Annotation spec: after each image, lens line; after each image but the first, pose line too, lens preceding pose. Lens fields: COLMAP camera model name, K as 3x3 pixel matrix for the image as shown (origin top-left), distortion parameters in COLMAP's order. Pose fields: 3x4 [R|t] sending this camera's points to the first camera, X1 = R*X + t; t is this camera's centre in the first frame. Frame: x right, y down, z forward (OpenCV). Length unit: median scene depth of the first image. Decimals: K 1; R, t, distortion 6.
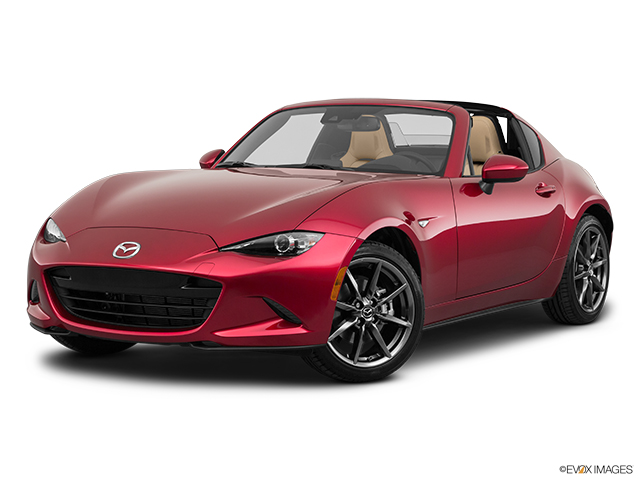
lens RADIAL K [[1442.4, 0, 320.0], [0, 1442.4, 240.0], [0, 0, 1]] dist [0.005151, 0.115081]
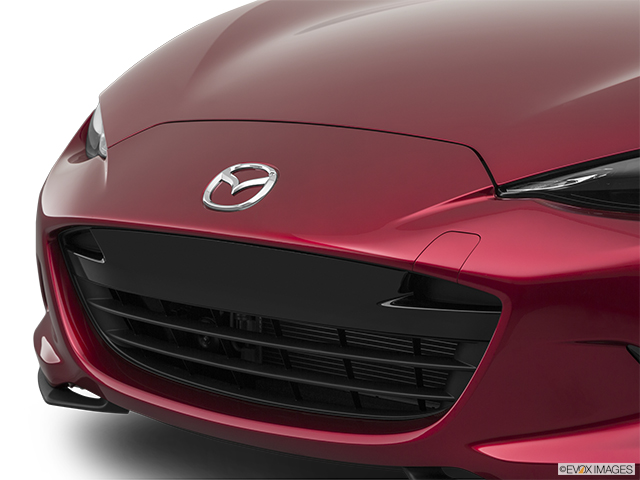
lens RADIAL K [[2034.3, 0, 320.0], [0, 2034.3, 240.0], [0, 0, 1]] dist [0.112006, 0.669300]
pose [[0.972645, 0.023527, -0.231102, -0.001794], [-0.012183, 0.998655, 0.050393, -0.004942], [0.231977, -0.046199, 0.971623, 0.504974]]
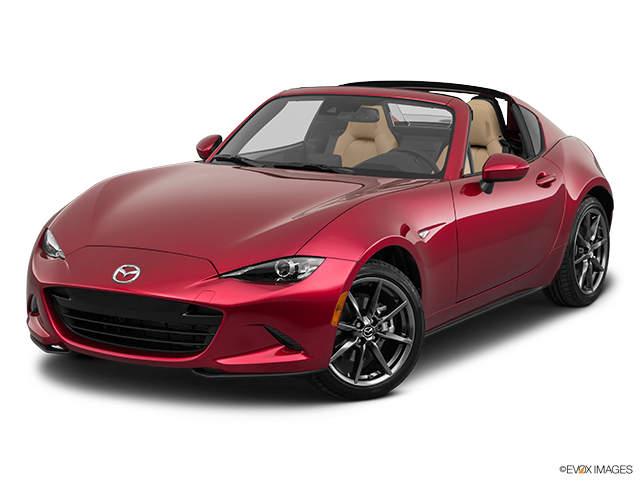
lens RADIAL K [[1442.4, 0, 320.0], [0, 1442.4, 240.0], [0, 0, 1]] dist [0.005151, 0.115081]
pose [[0.999971, -0.007425, 0.001588, -0.001571], [0.007272, 0.996709, 0.080741, -0.091903], [-0.002183, -0.080727, 0.996734, 0.007770]]
